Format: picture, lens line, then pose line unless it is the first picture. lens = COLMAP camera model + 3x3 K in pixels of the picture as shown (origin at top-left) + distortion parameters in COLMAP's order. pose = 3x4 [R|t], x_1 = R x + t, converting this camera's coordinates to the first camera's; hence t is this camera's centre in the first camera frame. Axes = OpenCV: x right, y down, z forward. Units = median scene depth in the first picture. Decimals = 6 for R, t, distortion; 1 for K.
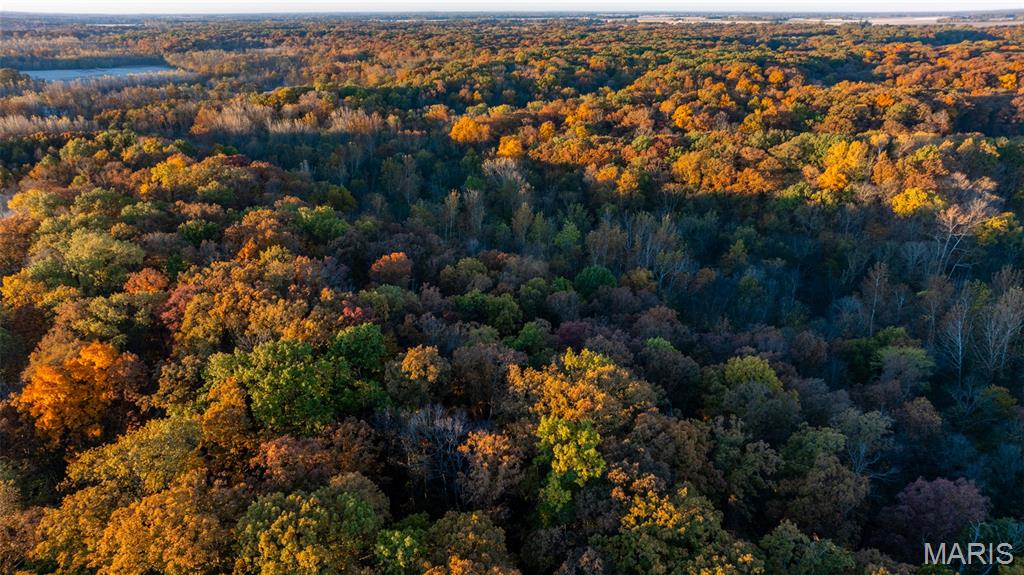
lens RADIAL K [[724.2, 0, 512.0], [0, 724.2, 287.5], [0, 0, 1]] dist [-0.058184, 0.077419]
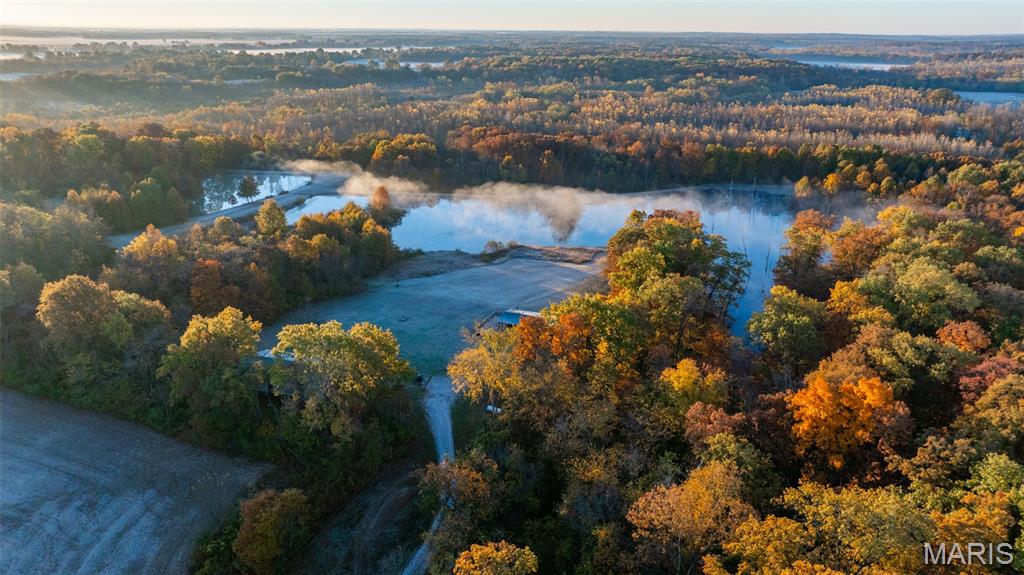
lens RADIAL K [[724.2, 0, 512.0], [0, 724.2, 287.5], [0, 0, 1]] dist [-0.058184, 0.077419]
pose [[0.431693, 0.309944, -0.847098, -0.005169], [-0.332926, 0.927554, 0.169718, -0.007900], [0.838332, 0.208755, 0.503607, 0.020777]]
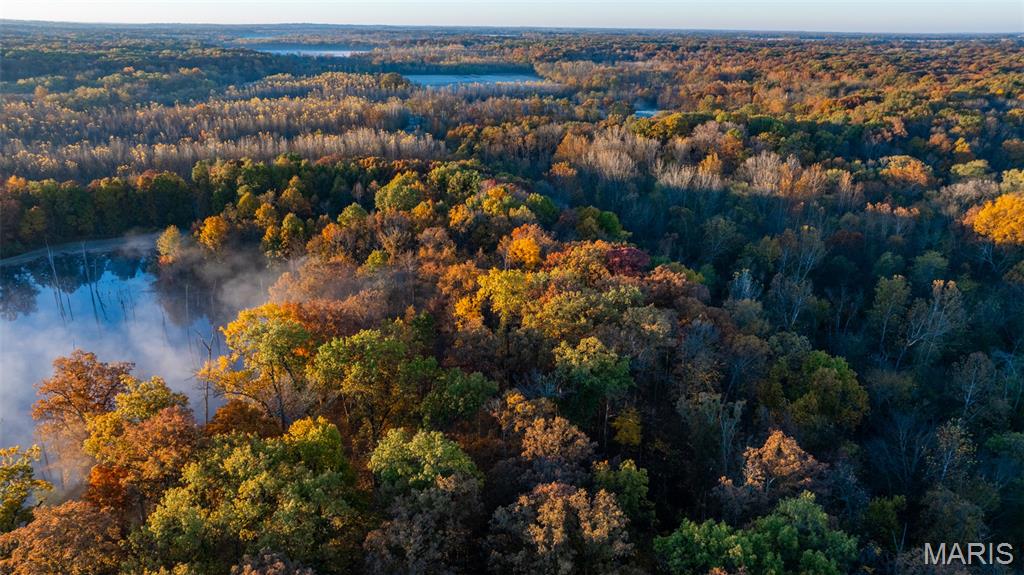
lens RADIAL K [[724.2, 0, 512.0], [0, 724.2, 287.5], [0, 0, 1]] dist [-0.058184, 0.077419]
pose [[0.894627, 0.164285, -0.415515, -0.134091], [-0.173137, 0.984758, 0.016577, -0.087257], [0.411905, 0.057110, 0.909435, 0.272454]]
